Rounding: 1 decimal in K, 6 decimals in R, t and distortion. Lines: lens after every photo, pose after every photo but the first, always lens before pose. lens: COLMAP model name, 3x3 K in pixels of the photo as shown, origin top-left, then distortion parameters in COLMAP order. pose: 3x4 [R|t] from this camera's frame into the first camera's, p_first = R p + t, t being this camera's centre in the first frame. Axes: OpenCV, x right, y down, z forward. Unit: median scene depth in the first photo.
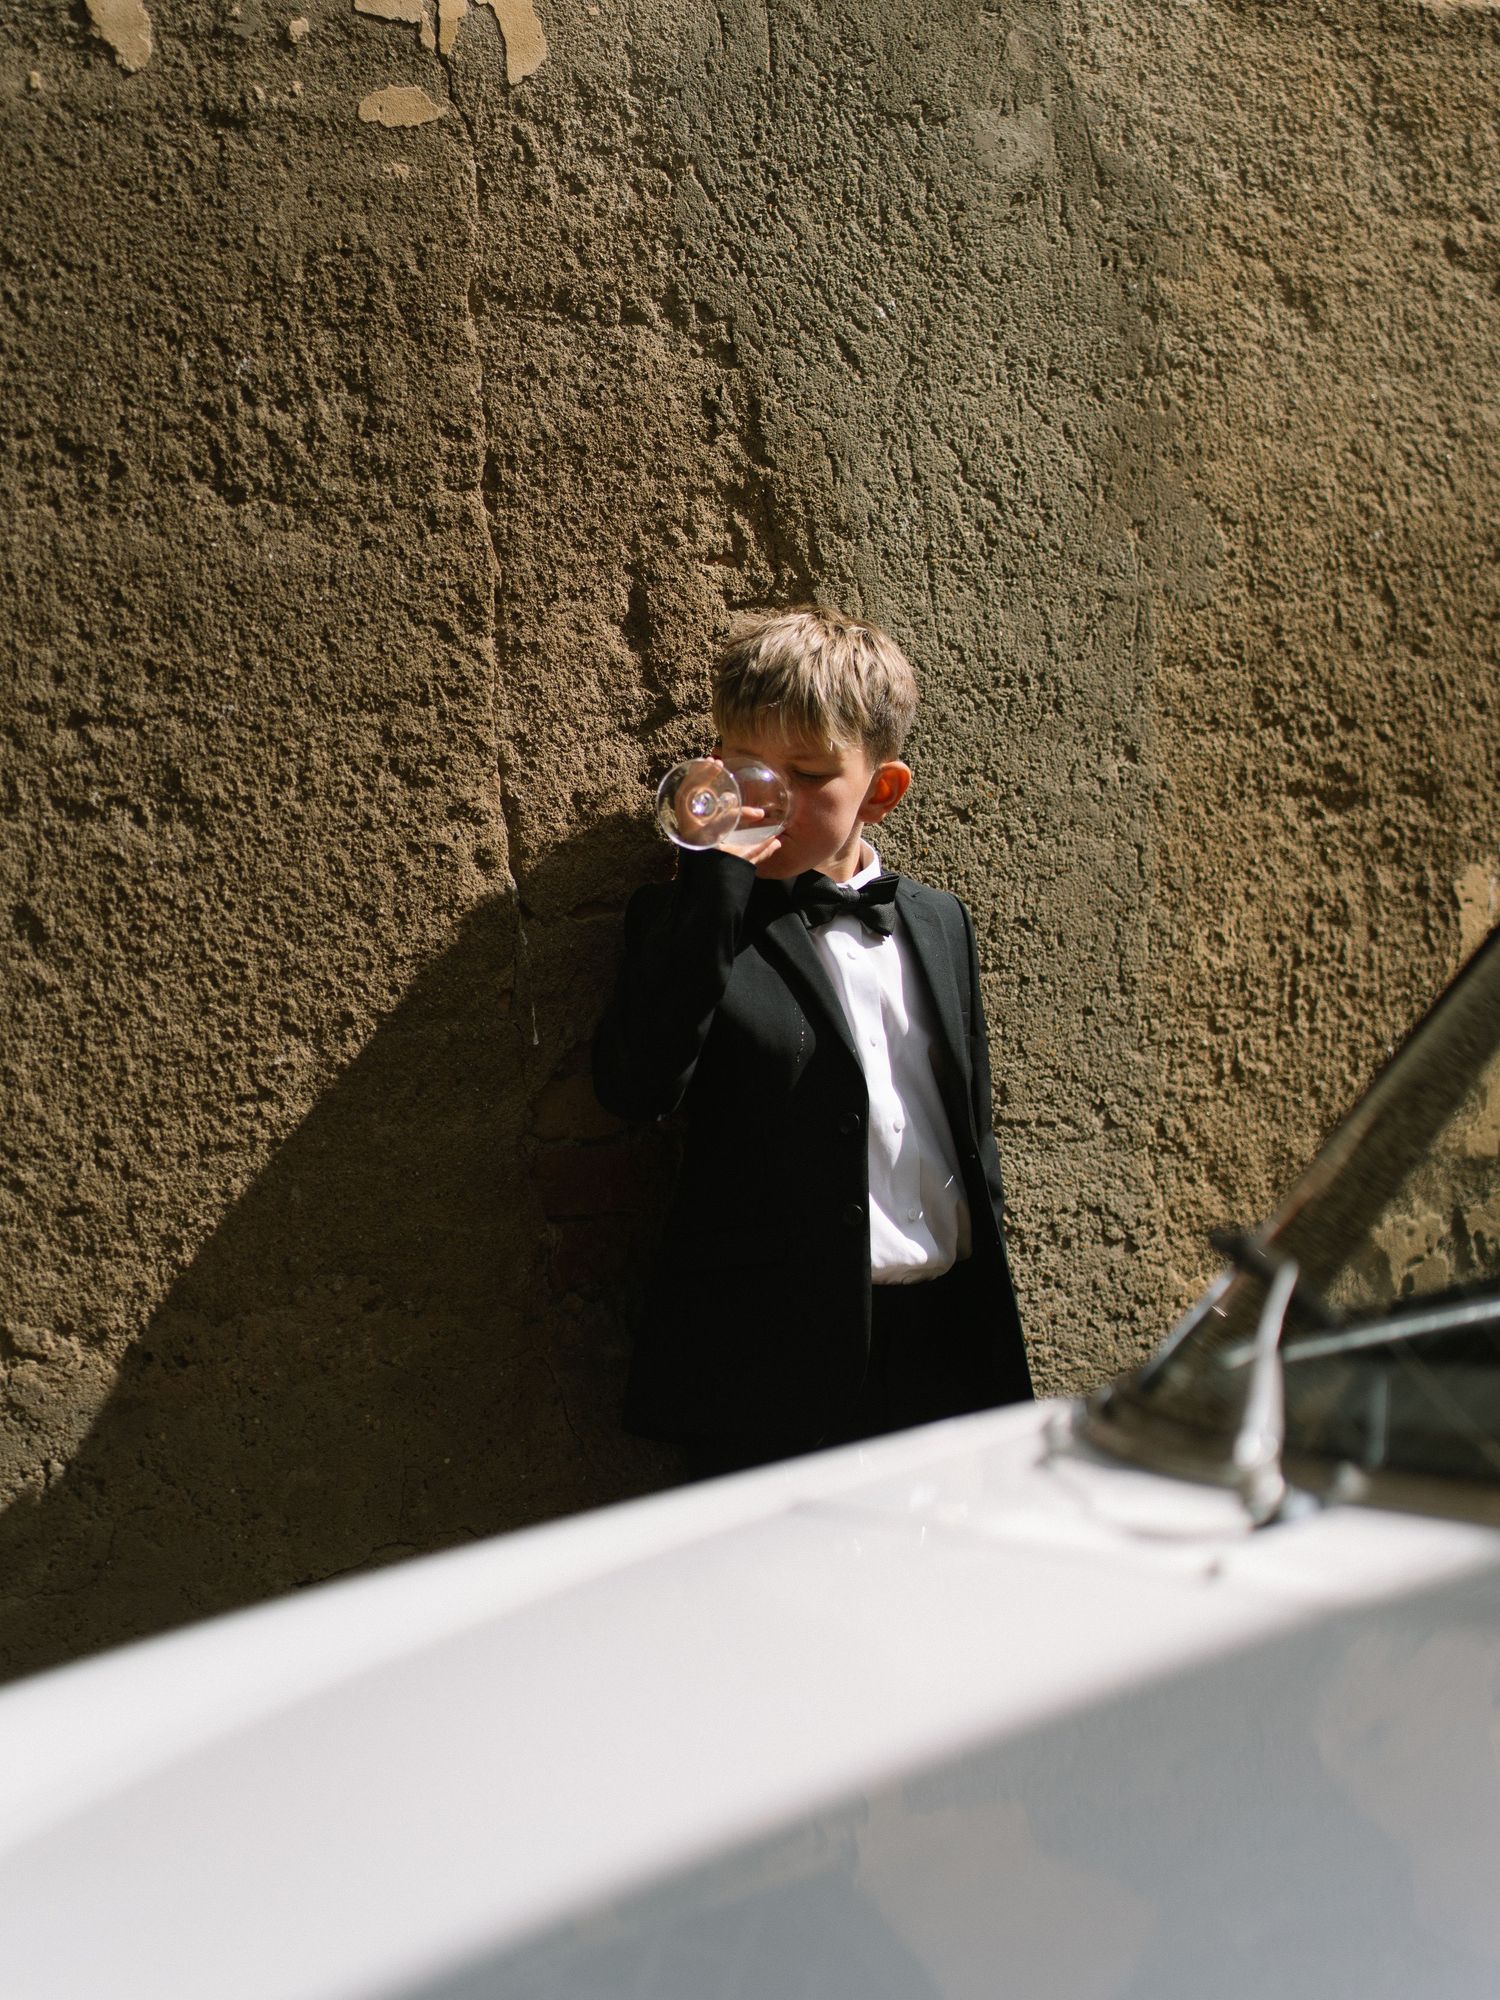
lens RADIAL K [[4942.3, 0, 749.7], [0, 4942.3, 998.4], [0, 0, 1]] dist [-0.025643, 0.000000]
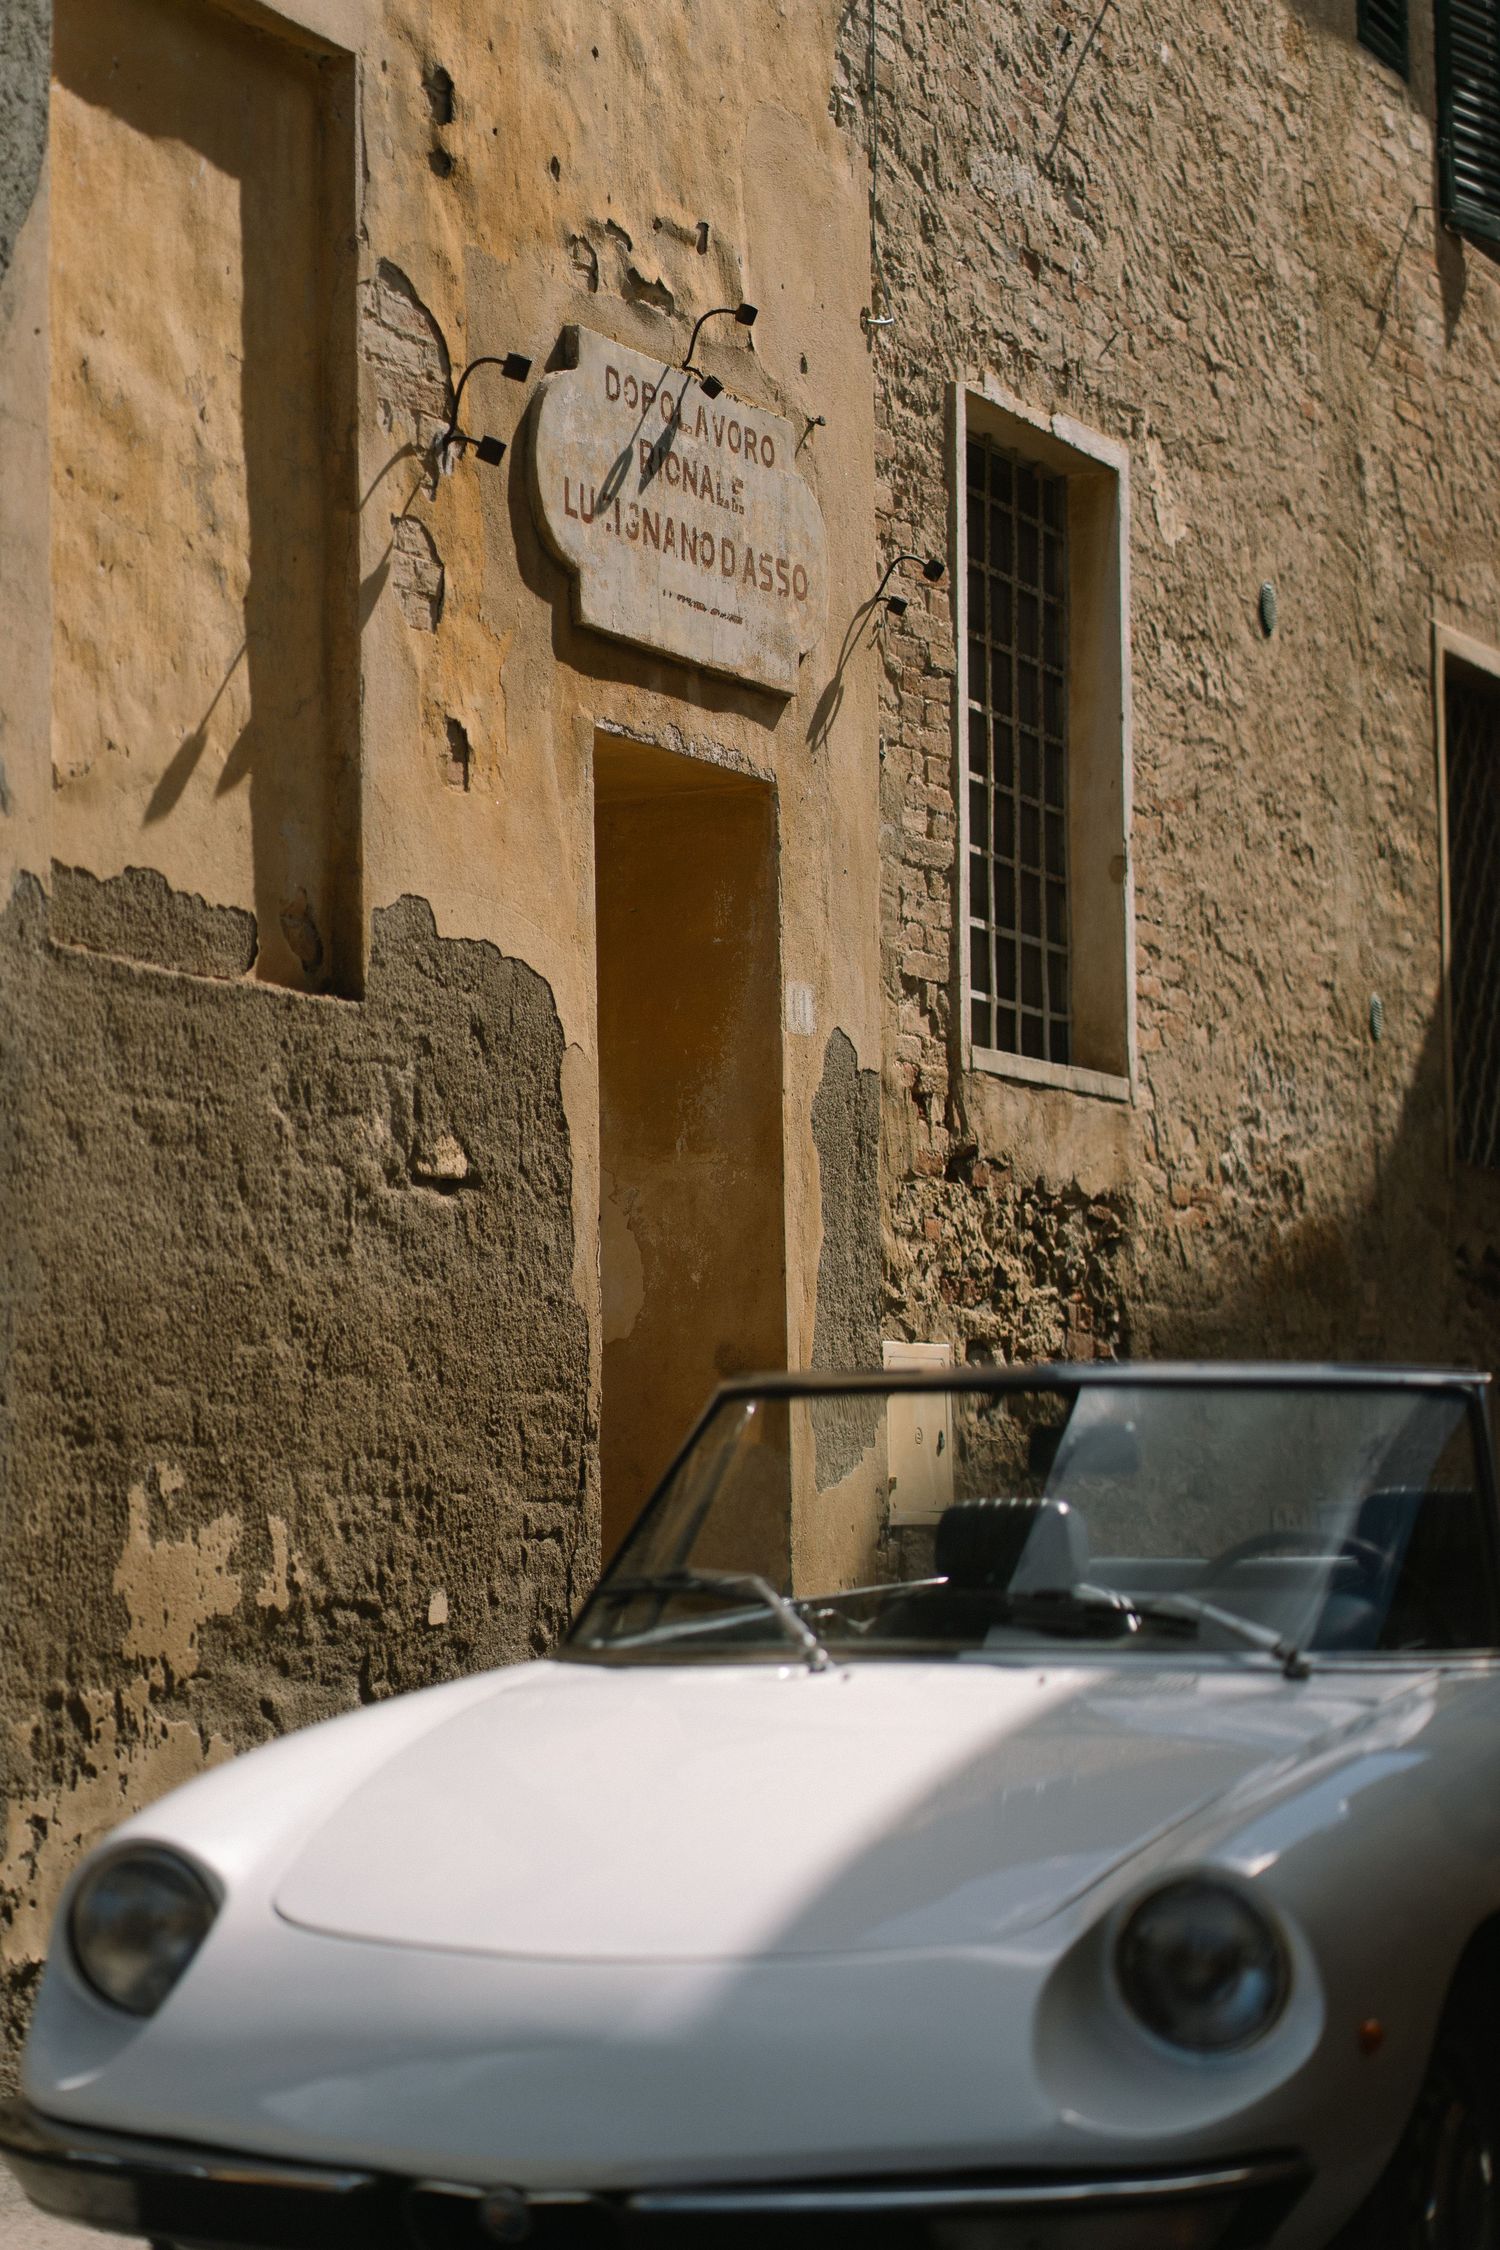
lens RADIAL K [[5492.9, 0, 750.2], [0, 5492.9, 1126.6], [0, 0, 1]] dist [-0.080278, 0.000000]
pose [[0.795467, 0.098646, 0.597914, -0.808277], [-0.011436, 0.988930, -0.147942, 0.124840], [-0.605889, 0.110845, 0.787789, -0.585354]]
